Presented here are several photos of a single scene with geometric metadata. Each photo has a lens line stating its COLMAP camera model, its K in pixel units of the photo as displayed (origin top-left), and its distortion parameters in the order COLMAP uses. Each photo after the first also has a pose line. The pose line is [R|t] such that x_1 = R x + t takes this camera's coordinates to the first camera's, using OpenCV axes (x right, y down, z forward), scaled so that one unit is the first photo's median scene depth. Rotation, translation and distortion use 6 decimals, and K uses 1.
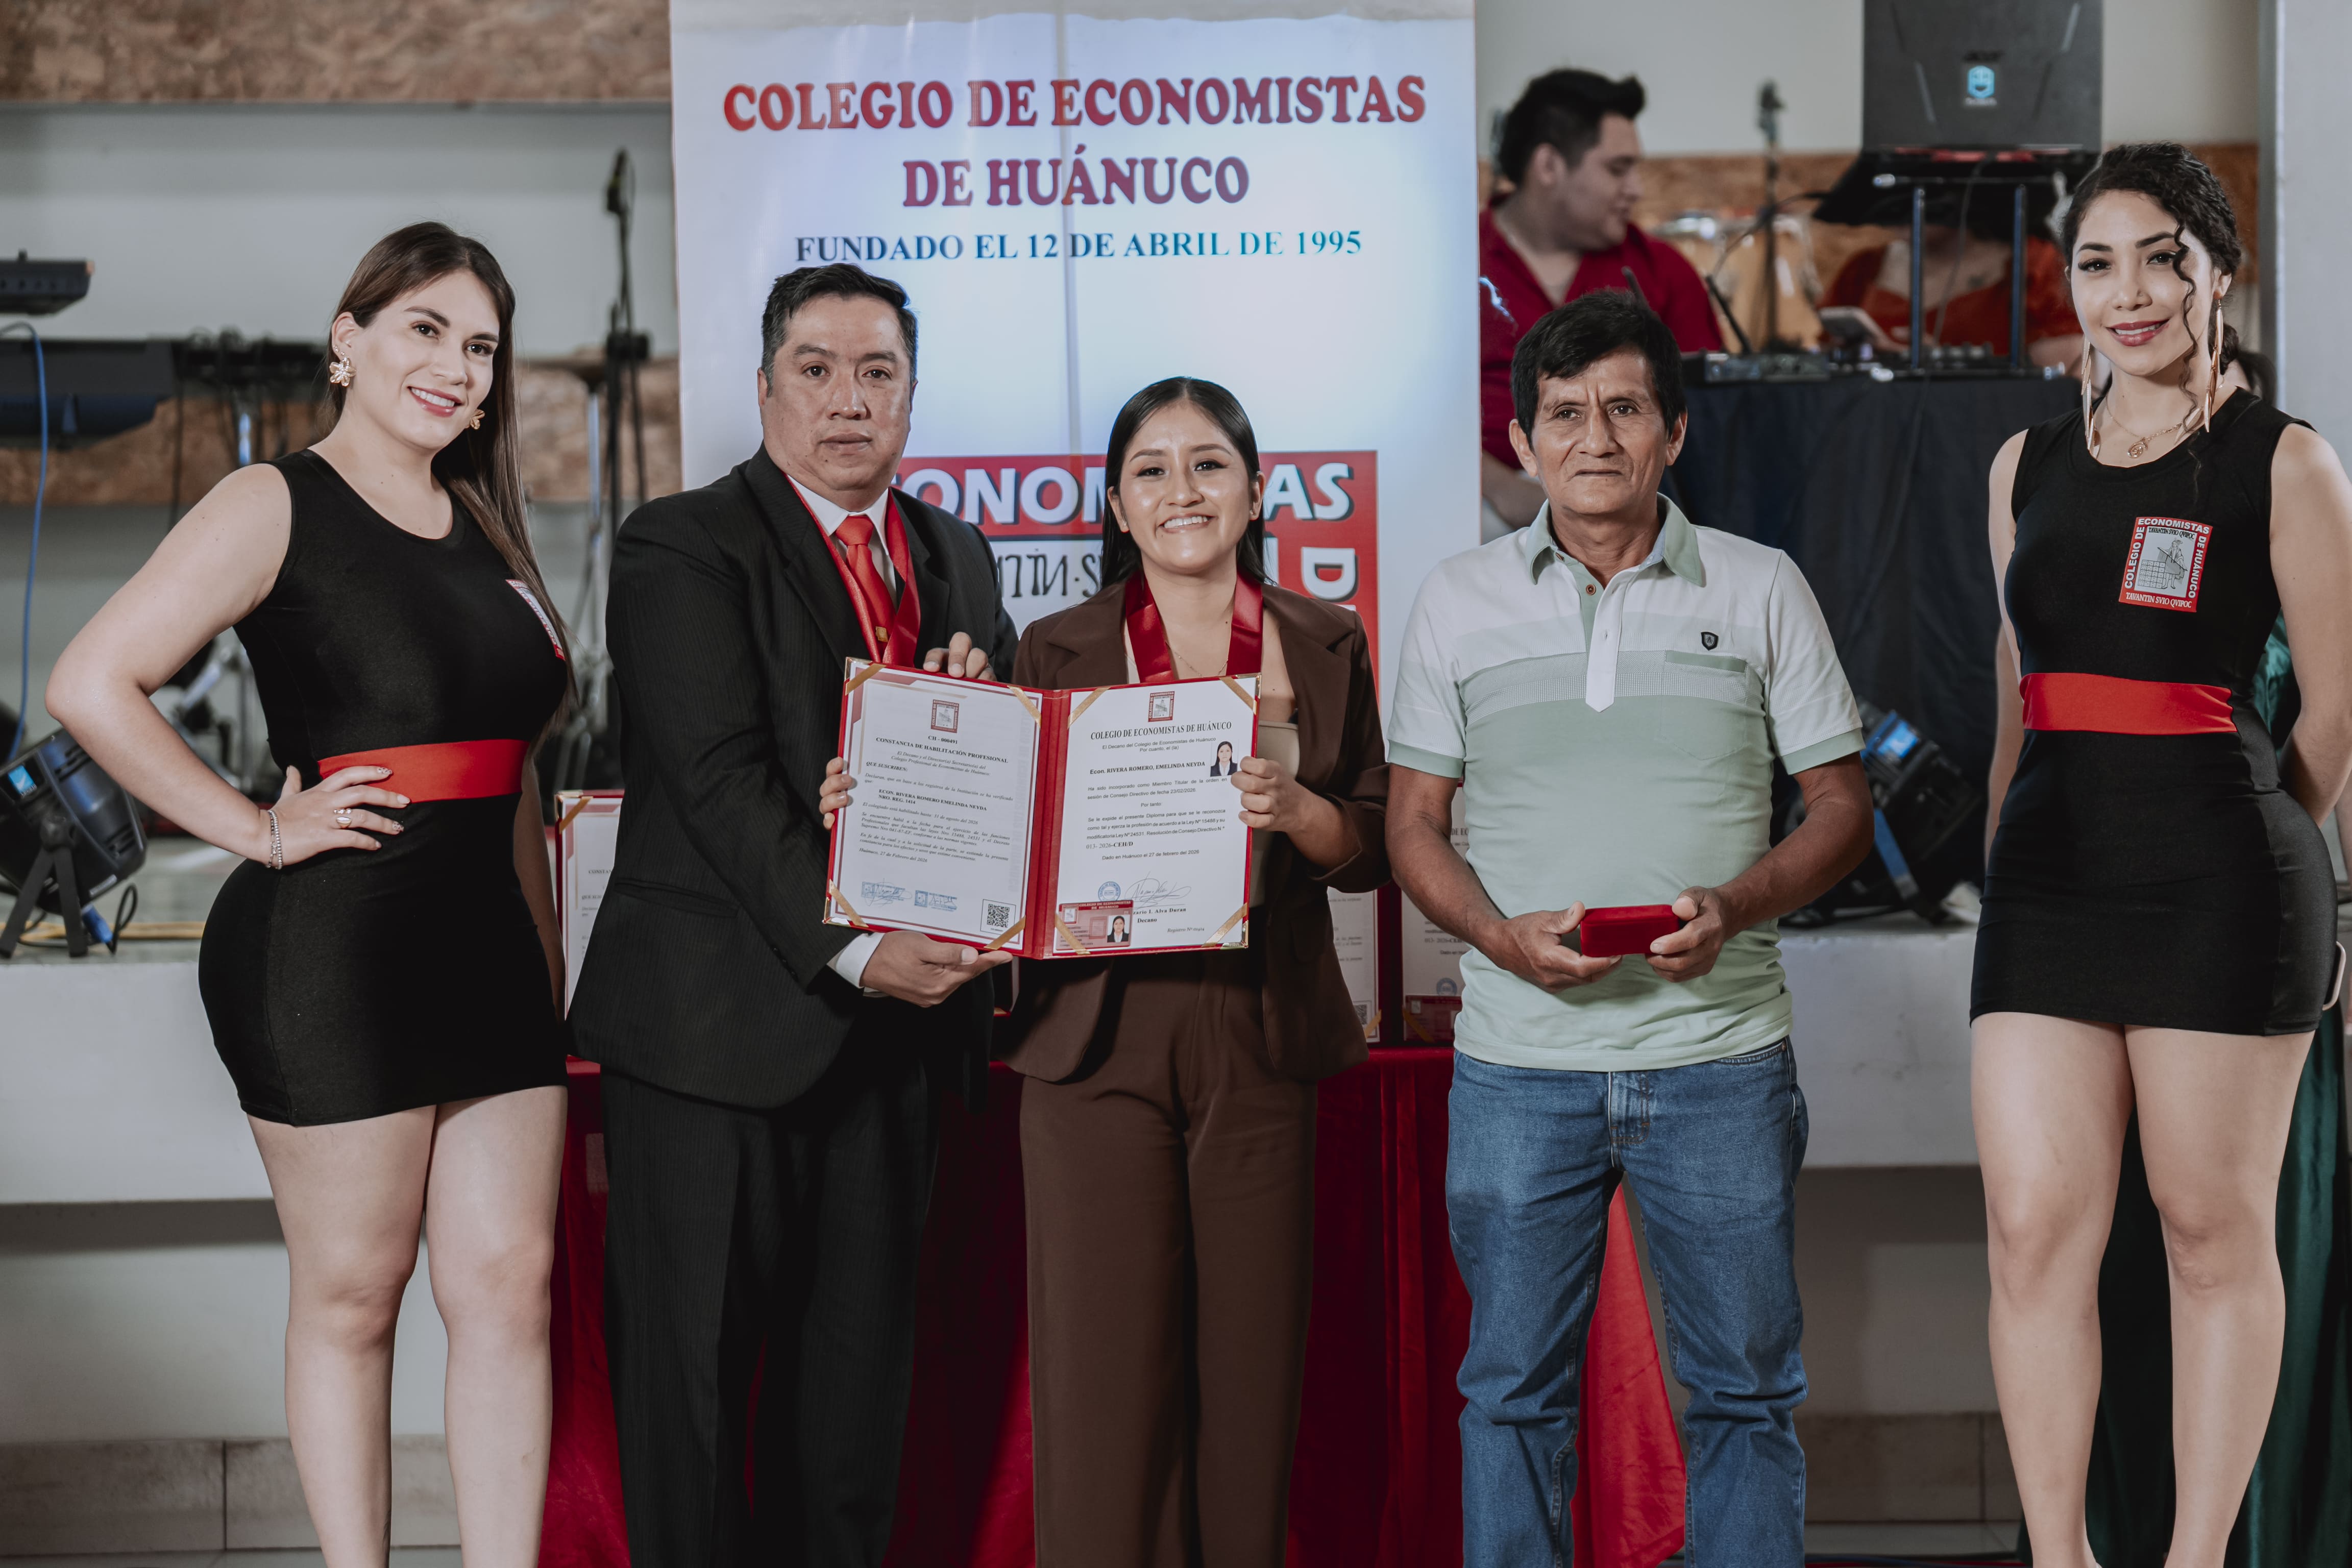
lens RADIAL K [[10856.0, 0, 1176.0], [0, 10856.0, 784.0], [0, 0, 1]] dist [1.120855, -8.566126]
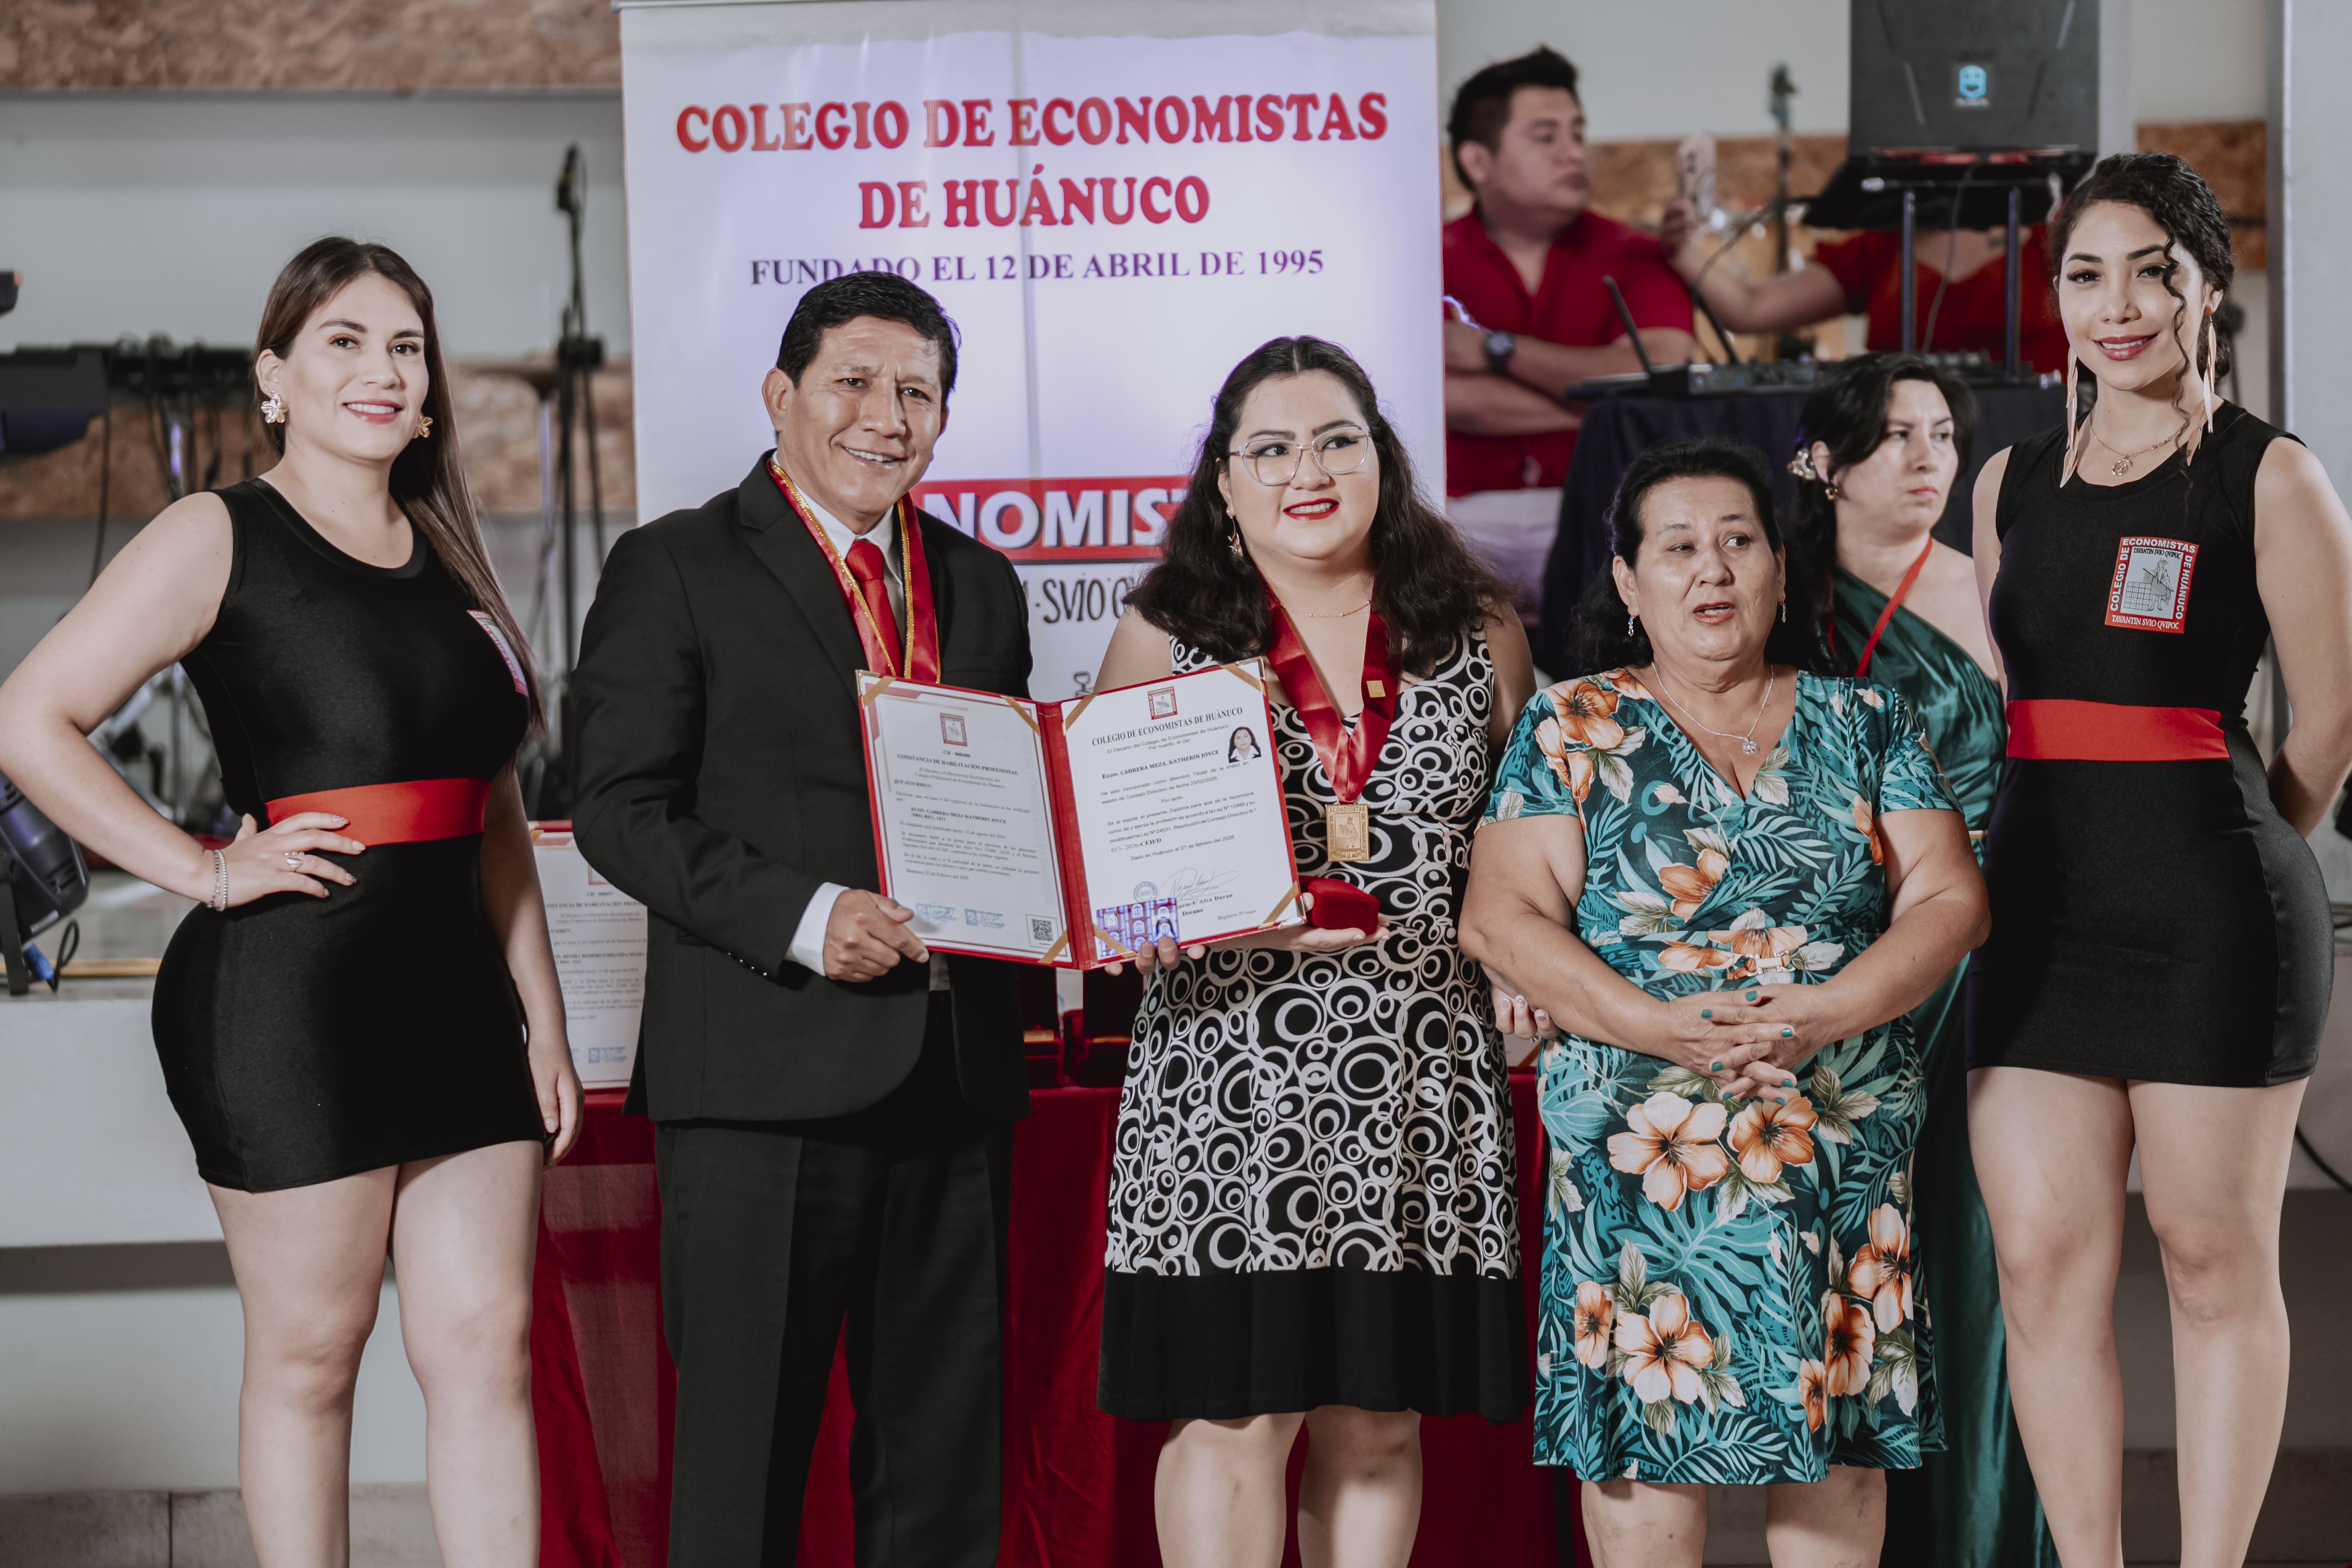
lens RADIAL K [[10406.0, 0, 1176.0], [0, 10406.0, 784.0], [0, 0, 1]] dist [1.214884, -1.347942]
pose [[0.999961, -0.006133, 0.006309, -0.002622], [0.006151, 0.999977, -0.002917, 0.000335], [-0.006291, 0.002956, 0.999976, 0.052575]]
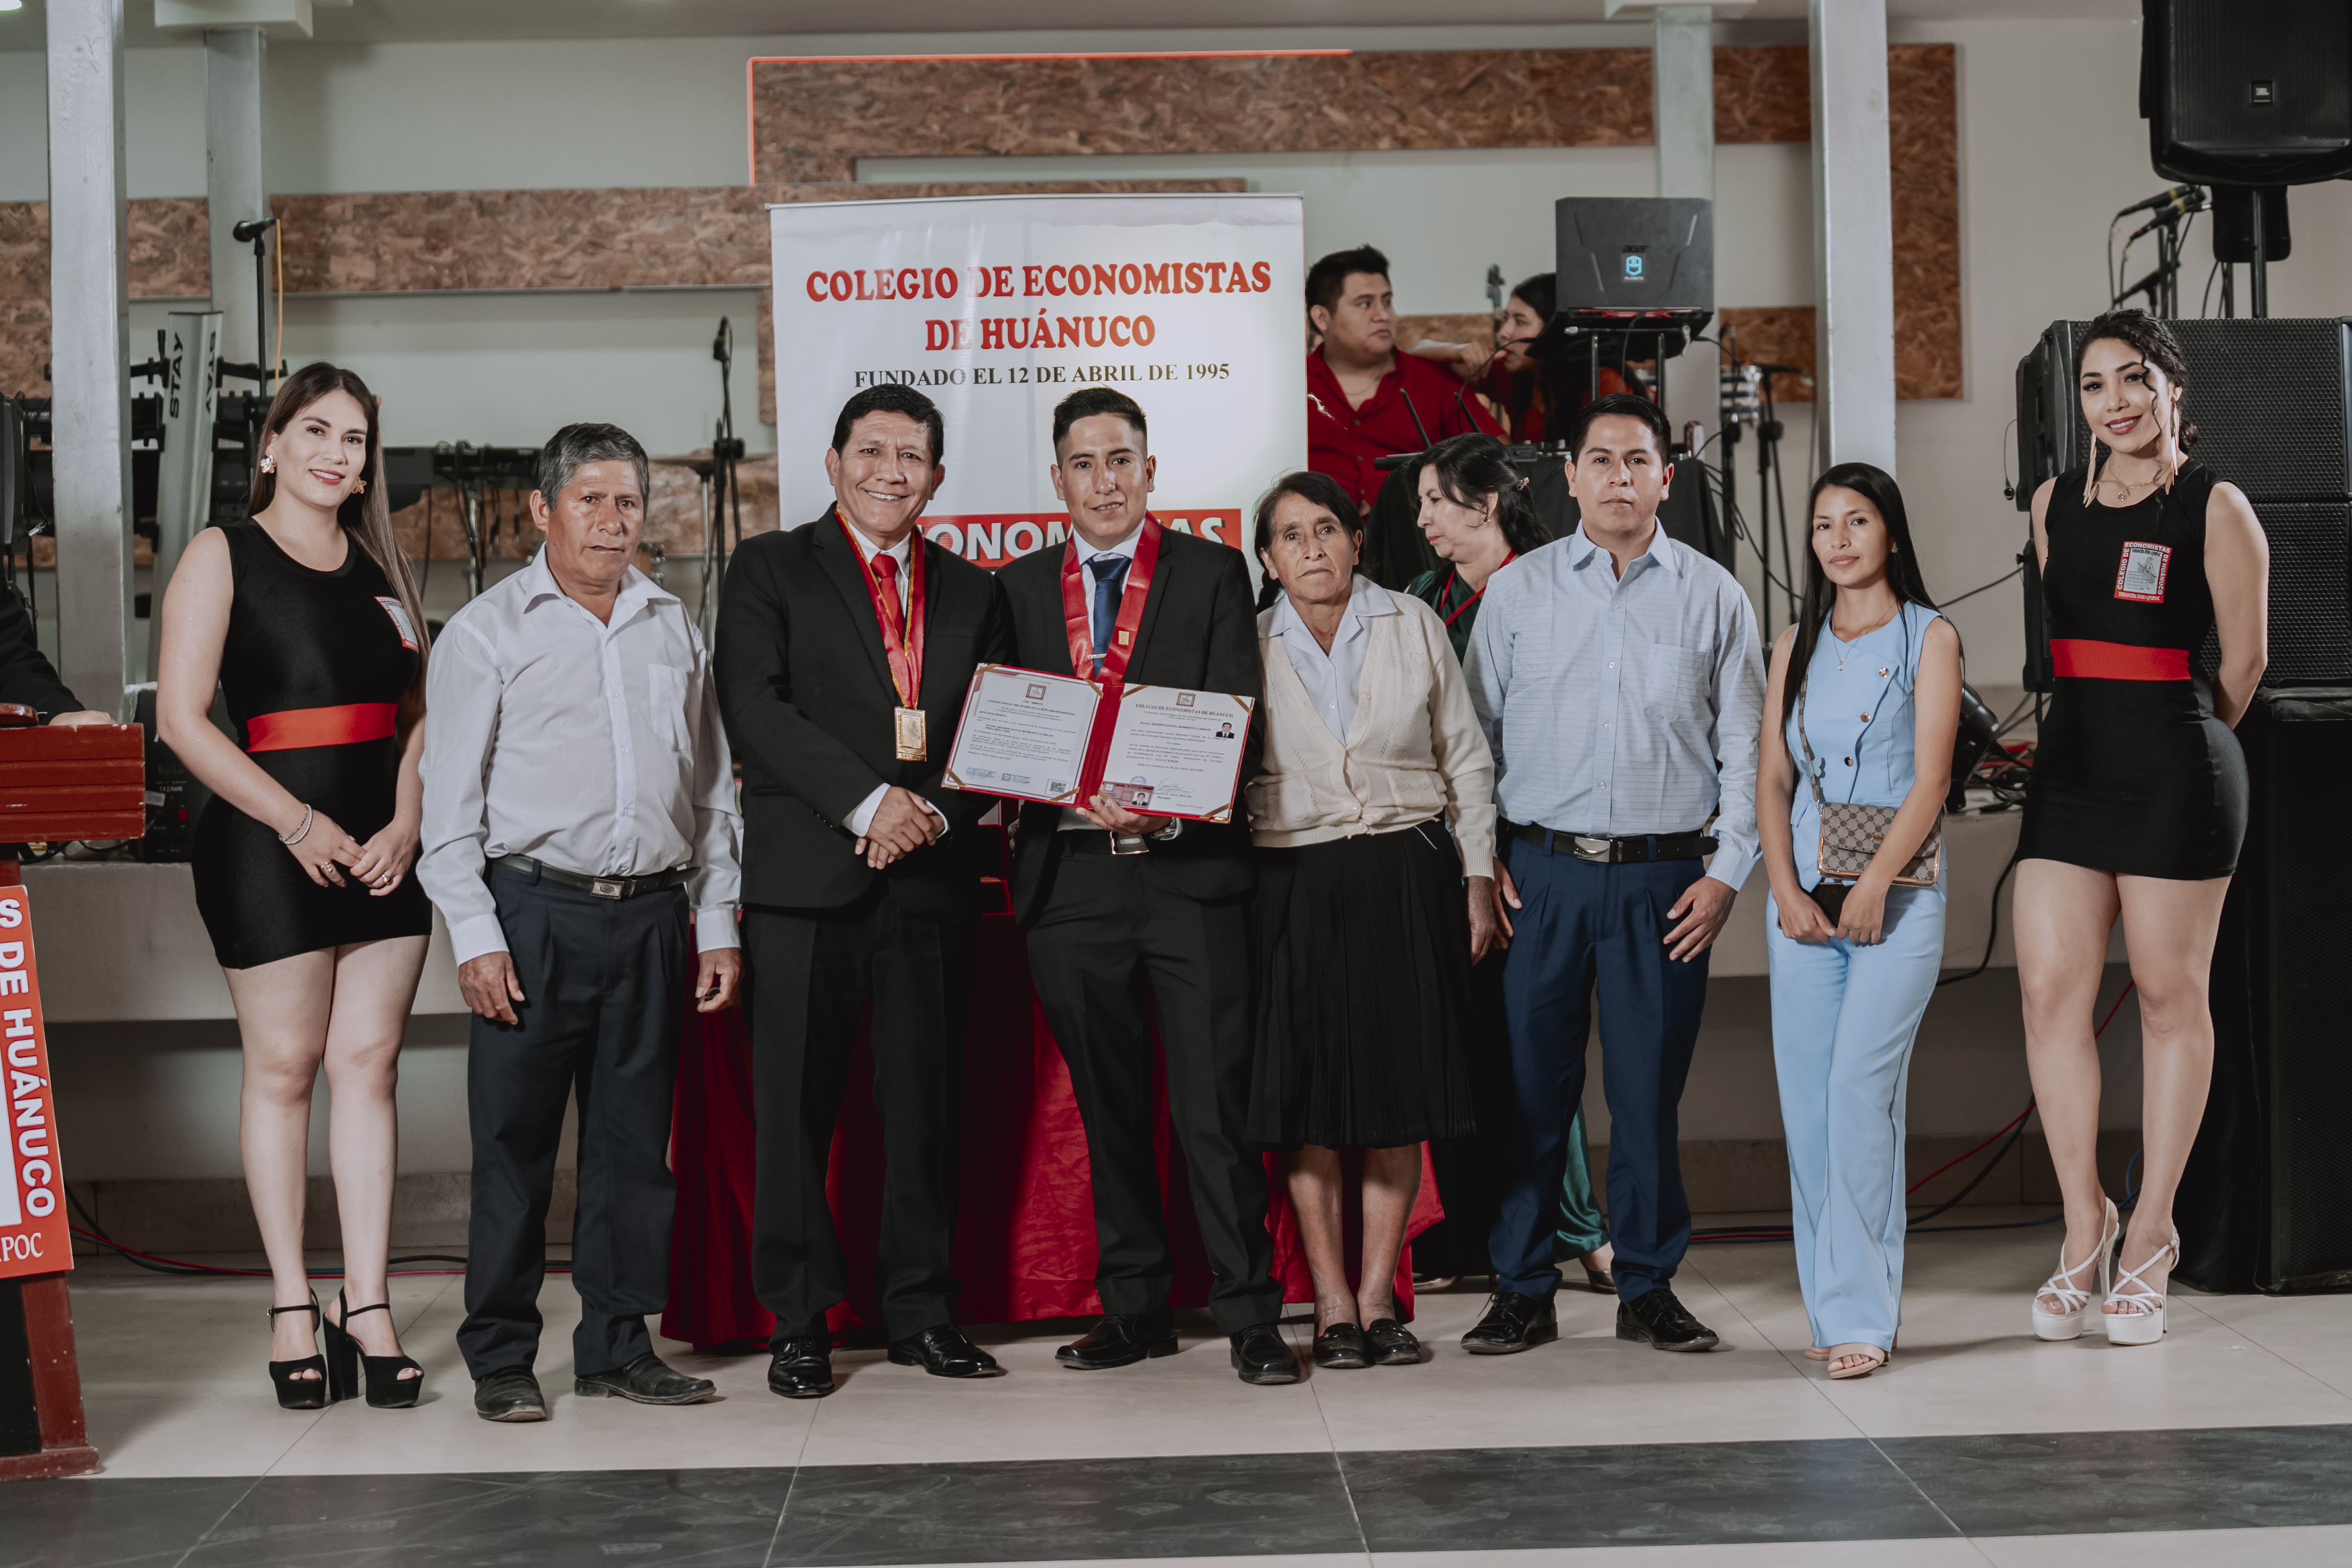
lens RADIAL K [[8623.9, 0, 1041.4], [0, 8623.9, 784.0], [0, 0, 1]] dist [0.116587, -14.037543]
pose [[0.999962, -0.008250, -0.002803, -0.006191], [0.008250, 0.999966, -0.000266, 0.007619], [0.002805, 0.000243, 0.999996, -0.196728]]
